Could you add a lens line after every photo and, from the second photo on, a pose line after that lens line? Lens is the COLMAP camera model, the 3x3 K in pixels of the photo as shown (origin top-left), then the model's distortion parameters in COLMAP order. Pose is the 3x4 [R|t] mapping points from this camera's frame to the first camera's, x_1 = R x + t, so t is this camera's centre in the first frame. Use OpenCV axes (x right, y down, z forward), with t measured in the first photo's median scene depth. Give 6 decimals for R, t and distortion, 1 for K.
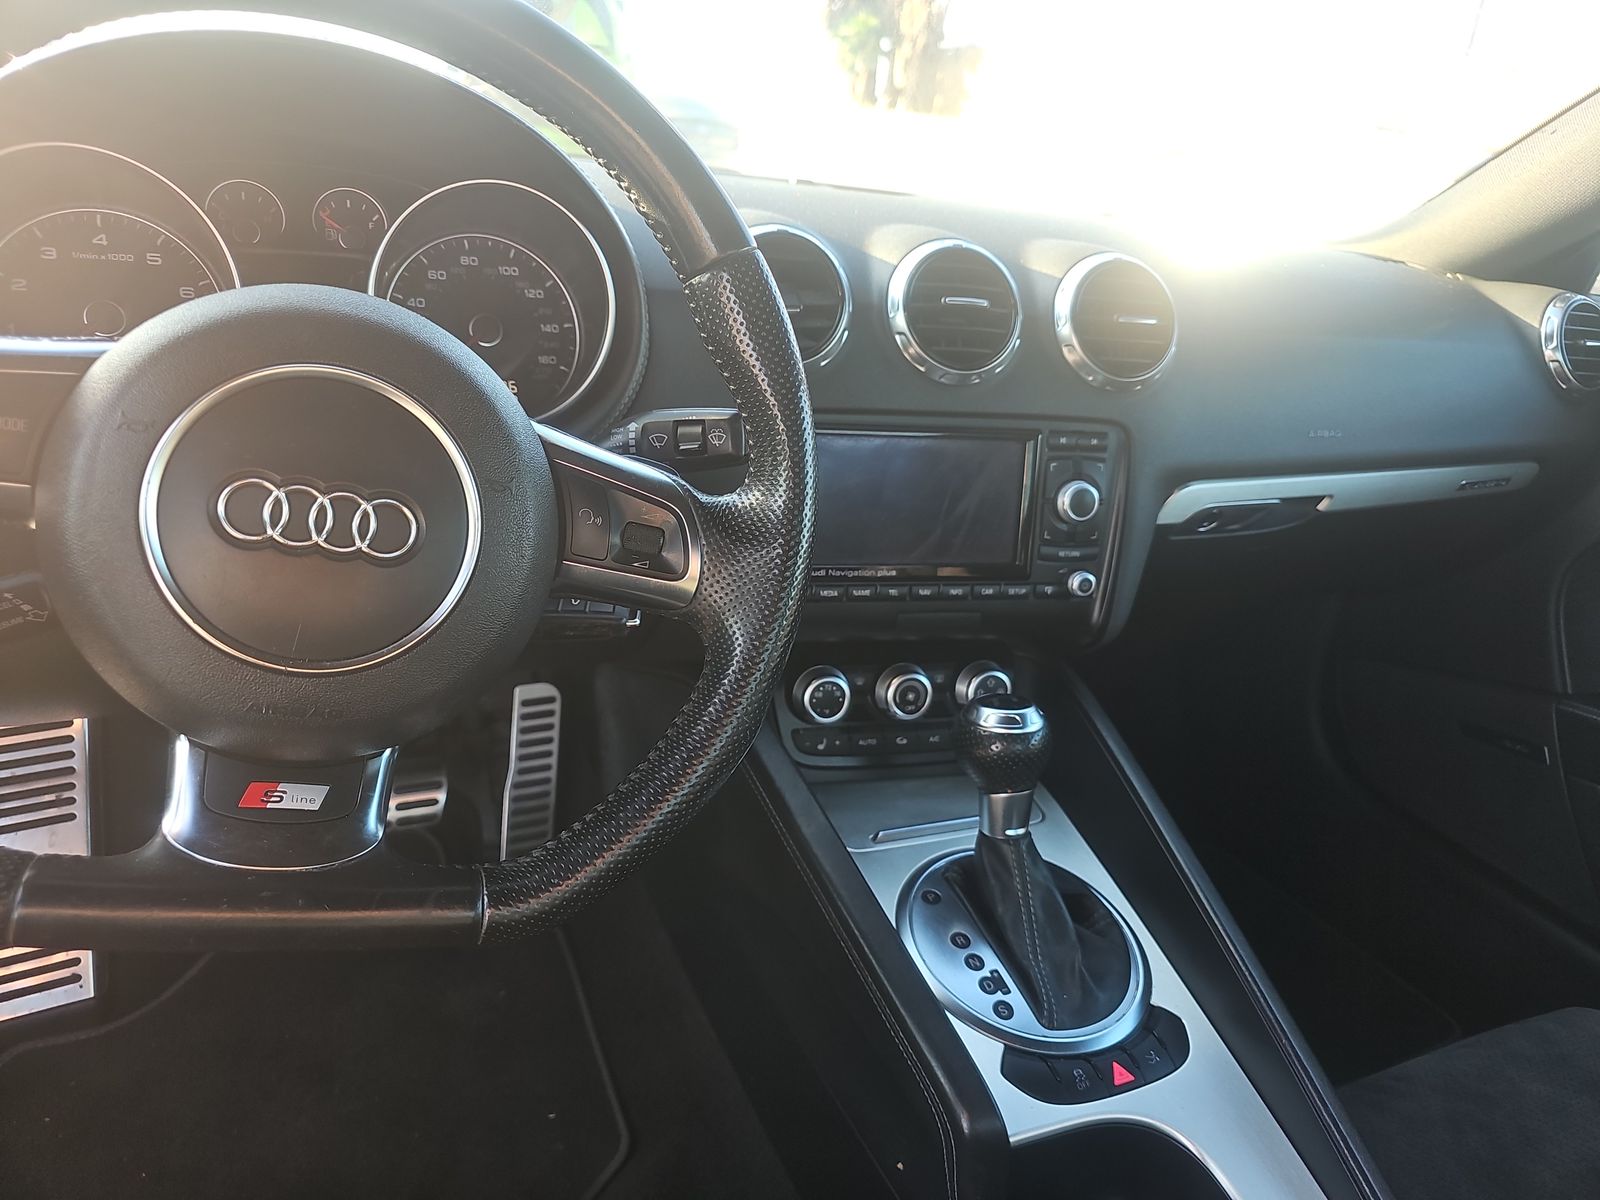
lens RADIAL K [[1093.5, 0, 811.8], [0, 1093.5, 592.1], [0, 0, 1]] dist [0.015961, -0.031171]
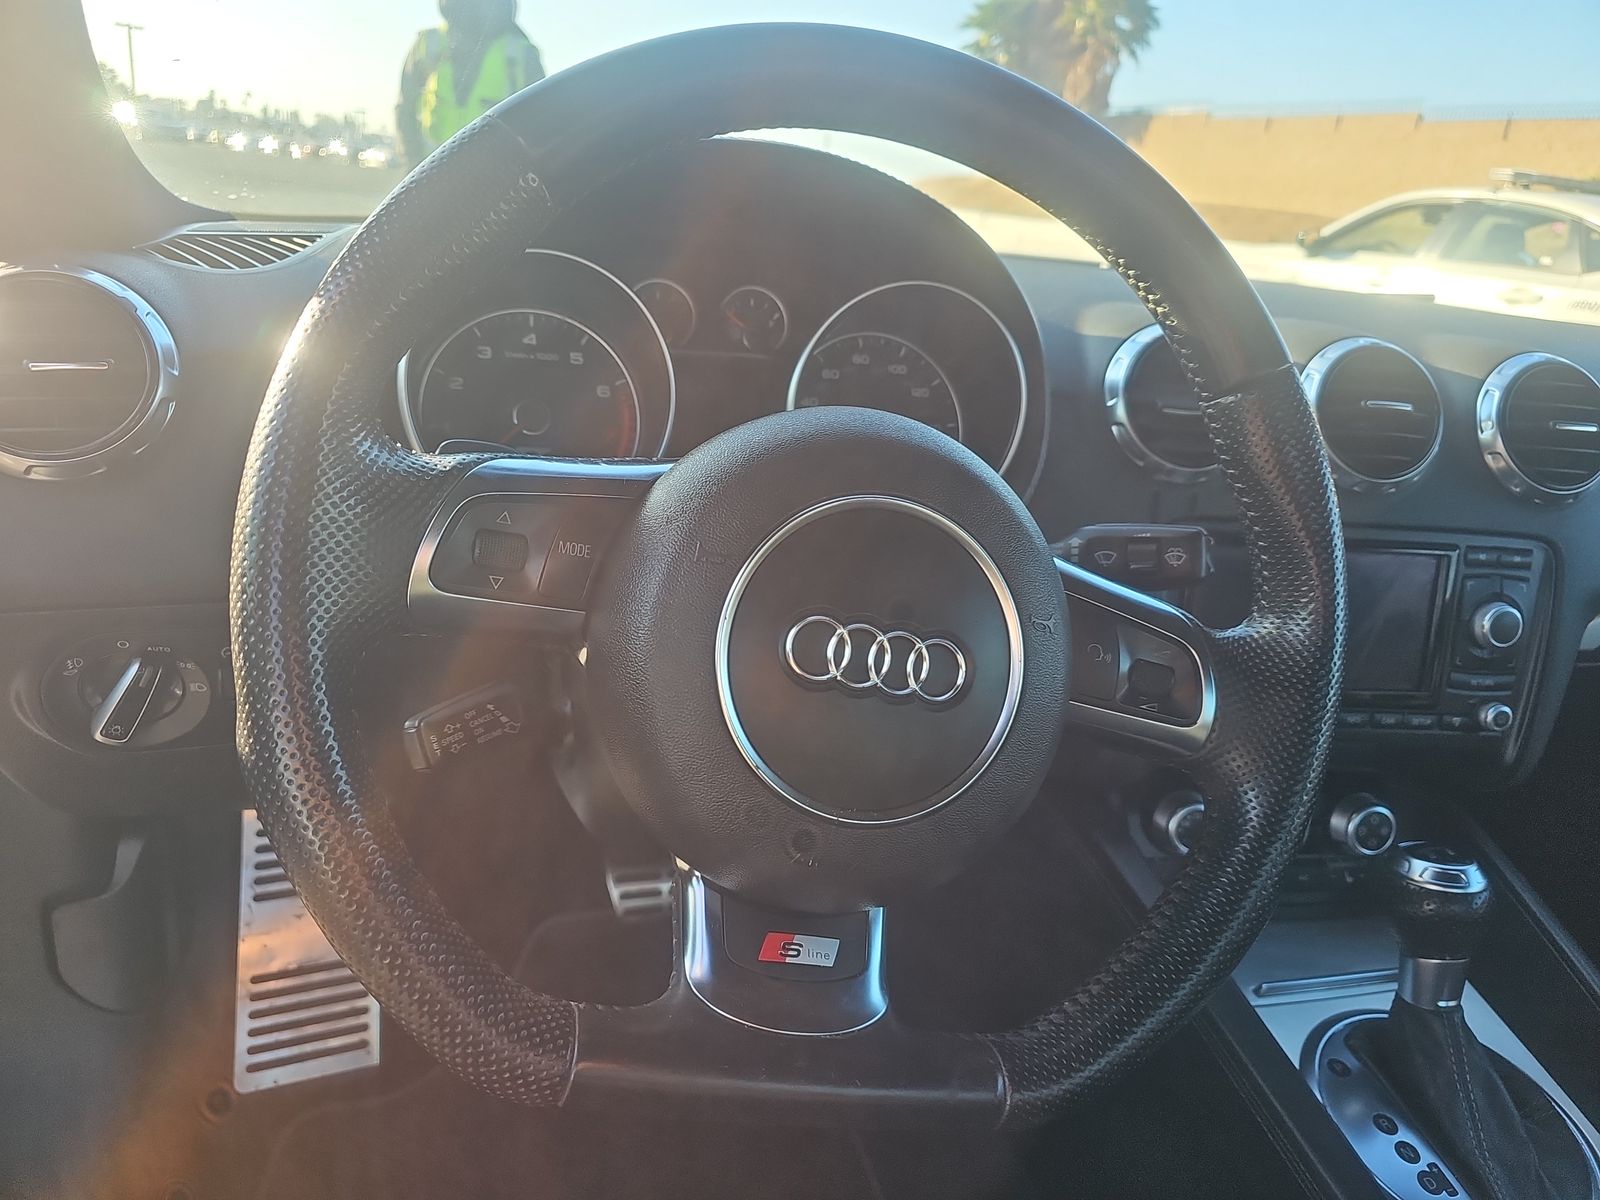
lens RADIAL K [[1093.5, 0, 794.7], [0, 1093.5, 598.6], [0, 0, 1]] dist [0.015961, -0.031171]
pose [[0.989526, 0.037866, -0.139299, -0.227411], [-0.044935, 0.997838, -0.047955, -0.040644], [0.137182, 0.053713, 0.989089, 0.040818]]
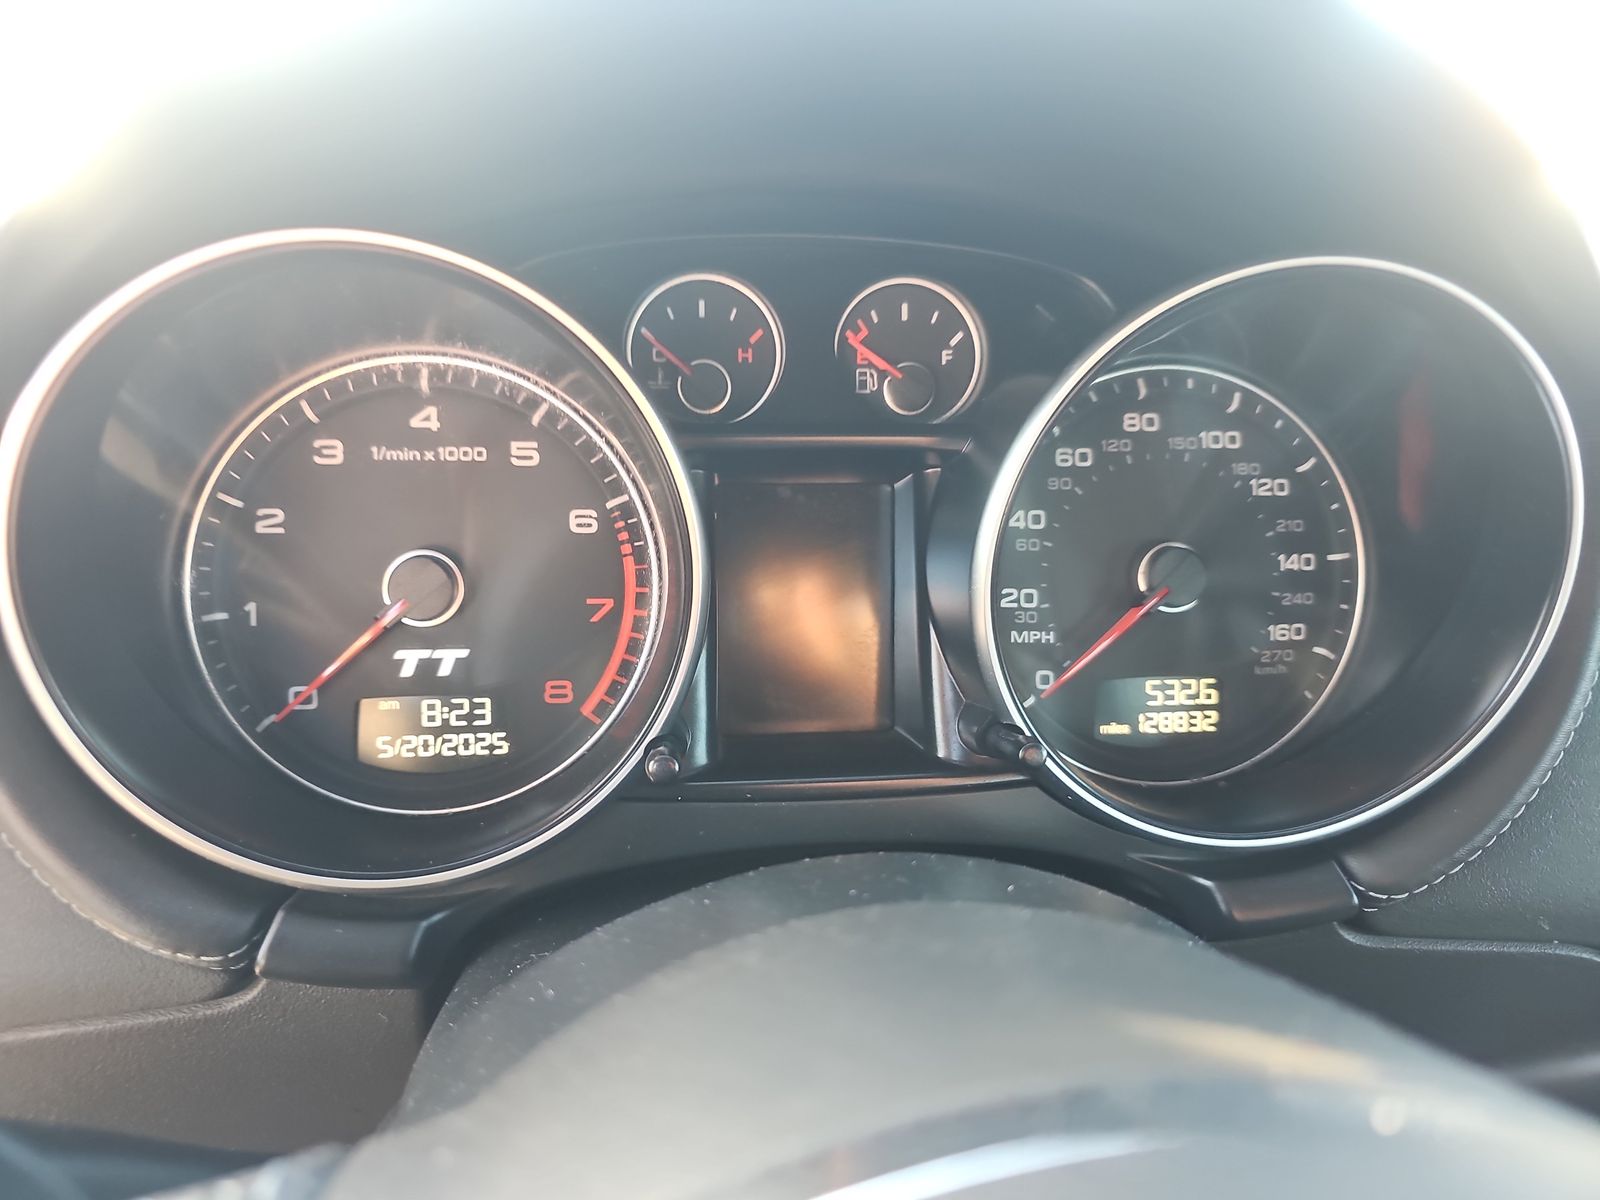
lens RADIAL K [[1093.5, 0, 795.0], [0, 1093.5, 605.7], [0, 0, 1]] dist [0.015961, -0.031171]
pose [[0.946201, 0.057125, -0.318498, -0.299655], [-0.055865, 0.998352, 0.013095, -0.224847], [0.318721, 0.005402, 0.947833, 0.525051]]
